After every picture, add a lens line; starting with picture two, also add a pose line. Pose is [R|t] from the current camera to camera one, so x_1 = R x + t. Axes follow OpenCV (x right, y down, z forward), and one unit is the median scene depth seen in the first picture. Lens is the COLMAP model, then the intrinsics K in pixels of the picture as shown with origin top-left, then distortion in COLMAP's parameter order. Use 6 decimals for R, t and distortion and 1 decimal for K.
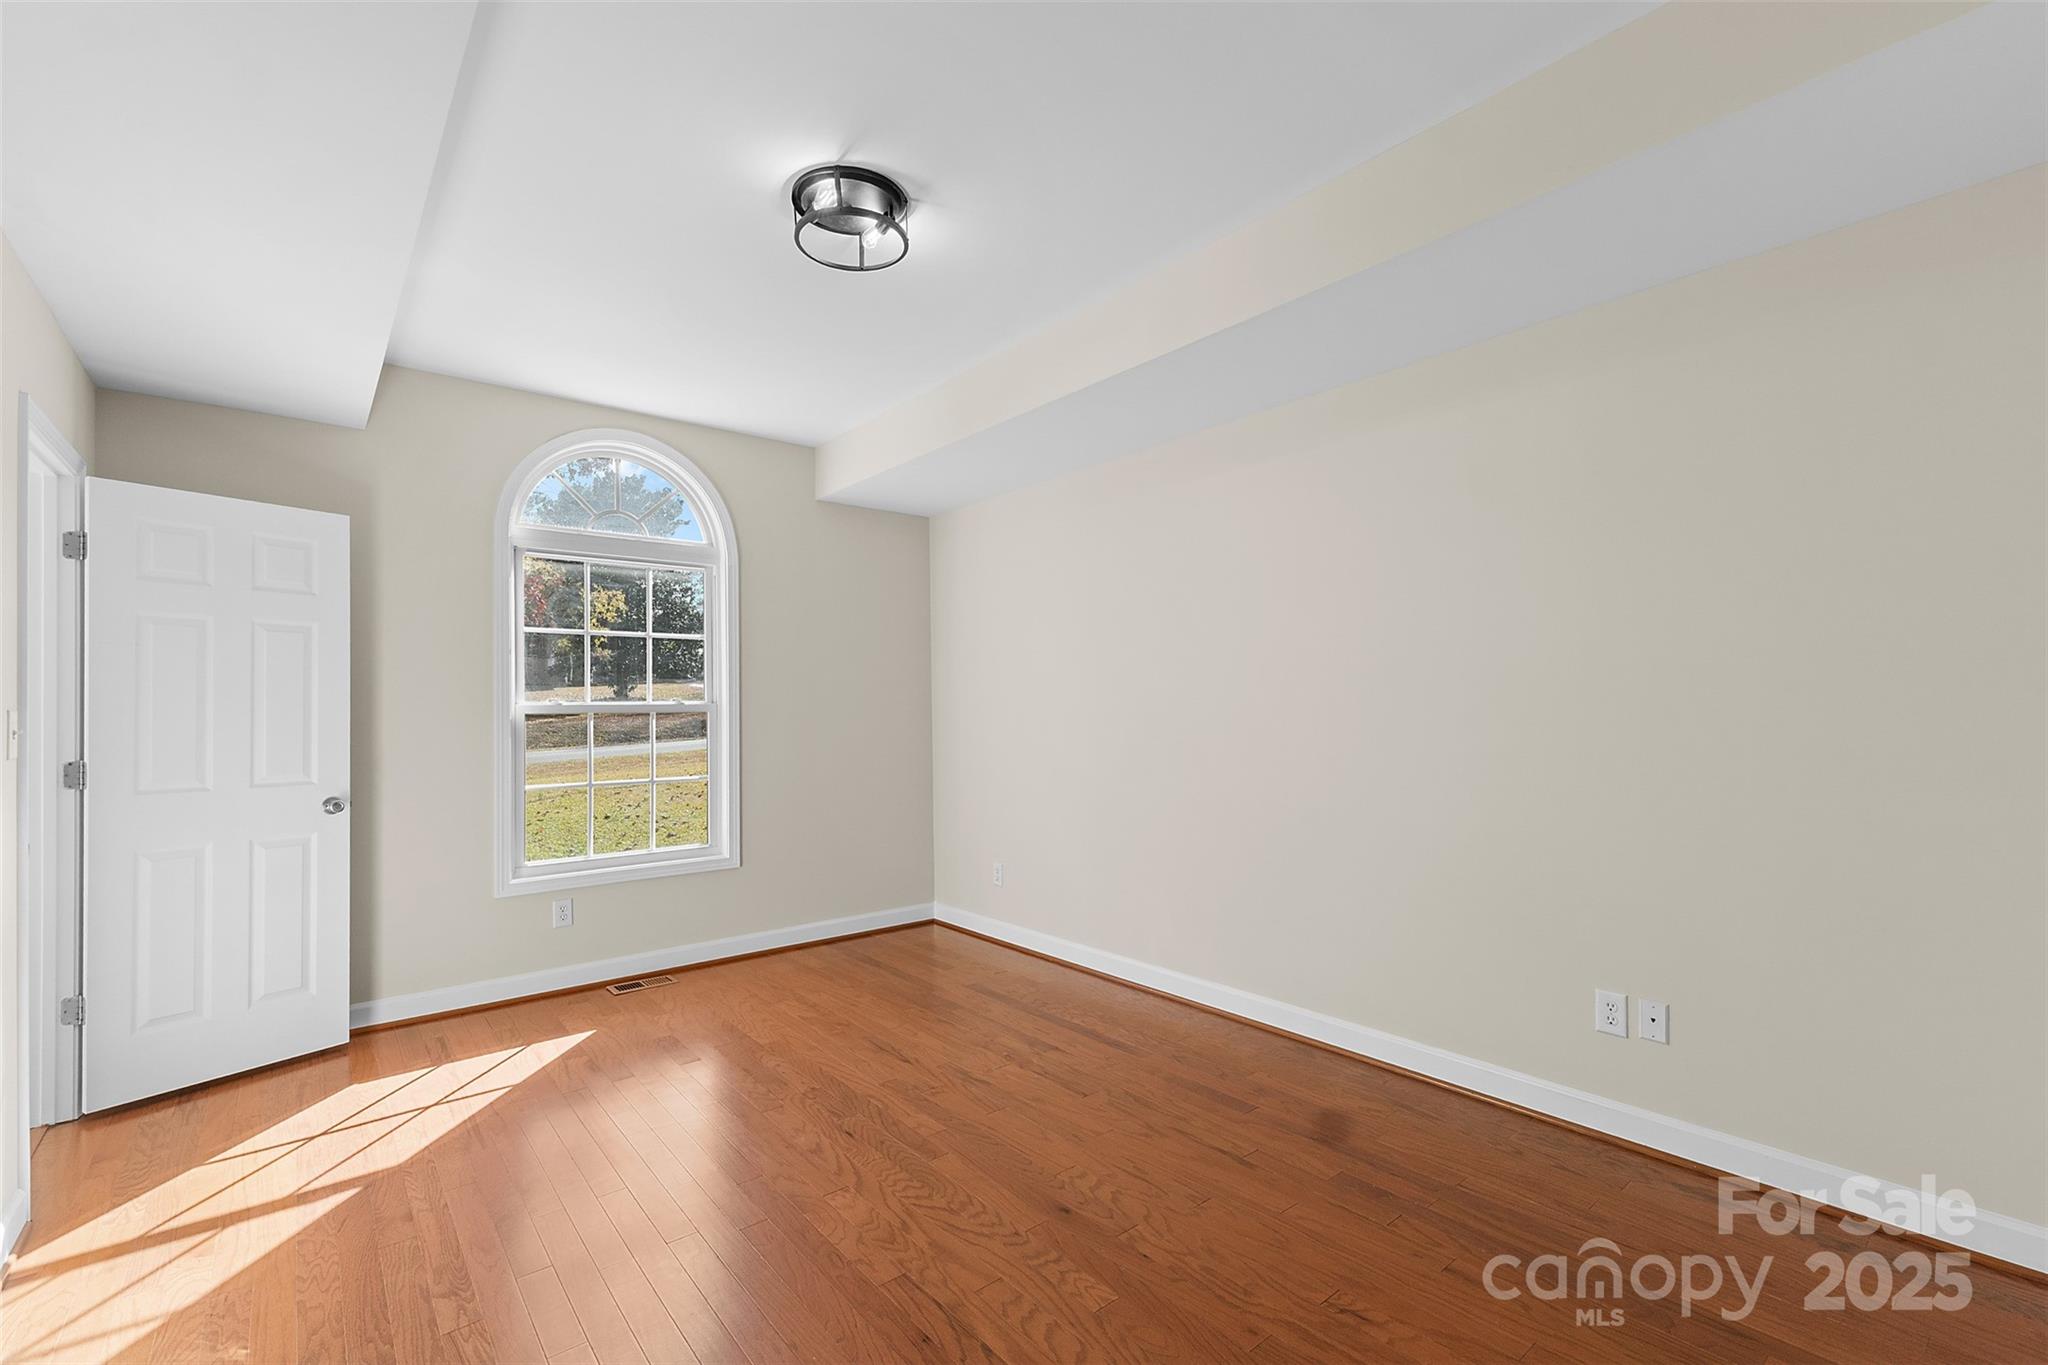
lens RADIAL K [[875.1, 0, 1040.0], [0, 875.1, 696.1], [0, 0, 1]] dist [0.000701, 0.000010]
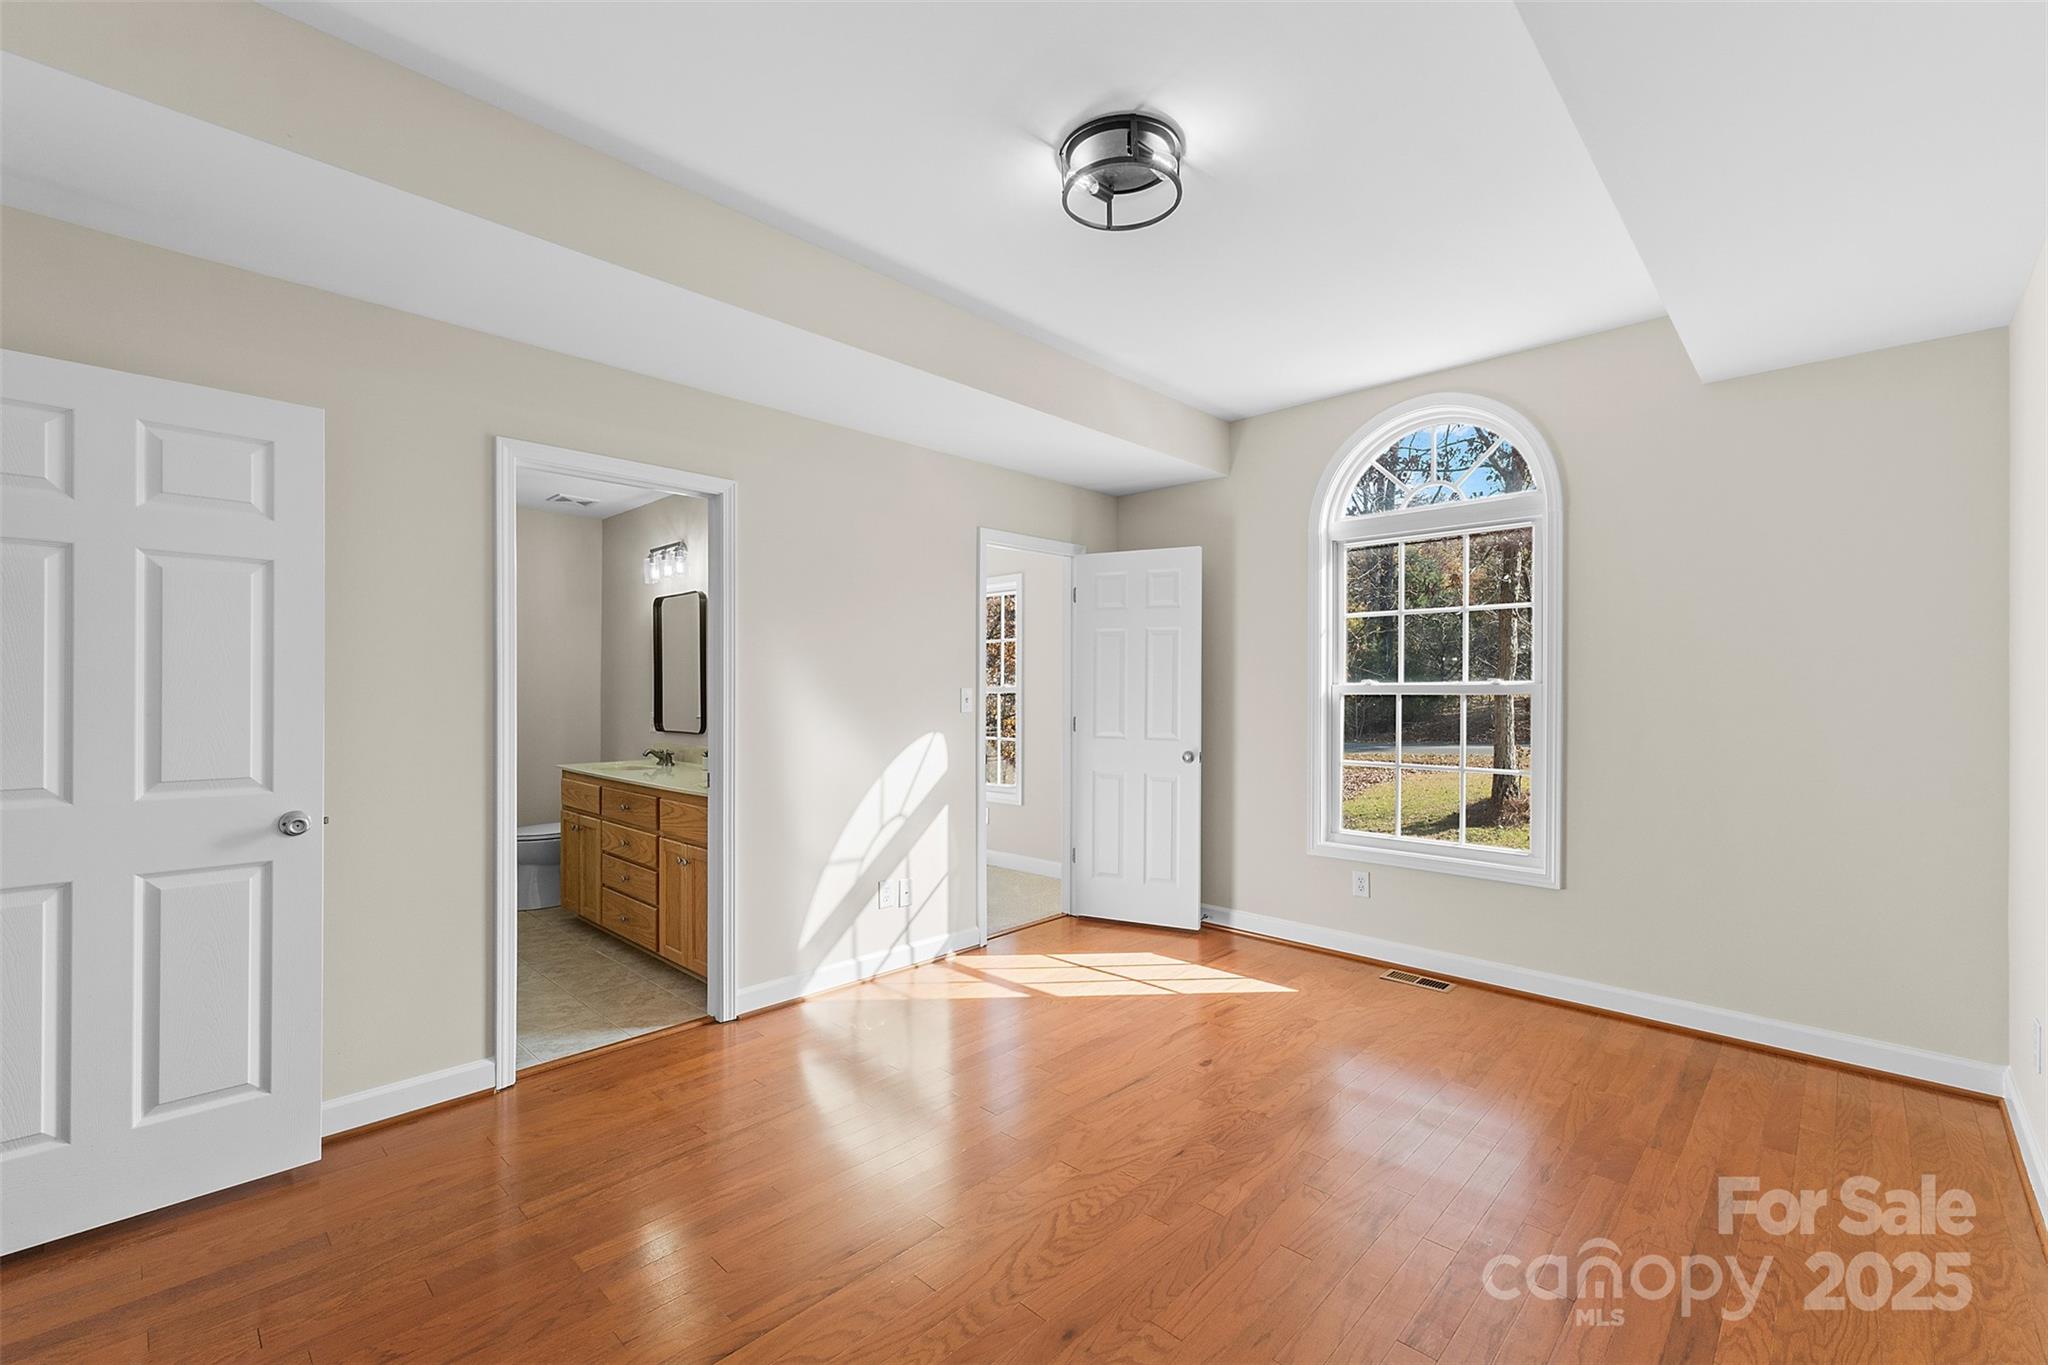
lens RADIAL K [[875.1, 0, 1040.0], [0, 875.1, 696.1], [0, 0, 1]] dist [0.000701, 0.000010]
pose [[0.107096, 0.018923, -0.994069, 0.528178], [0.008390, 0.999766, 0.019935, -0.001629], [0.994213, -0.010475, 0.106912, 0.593399]]
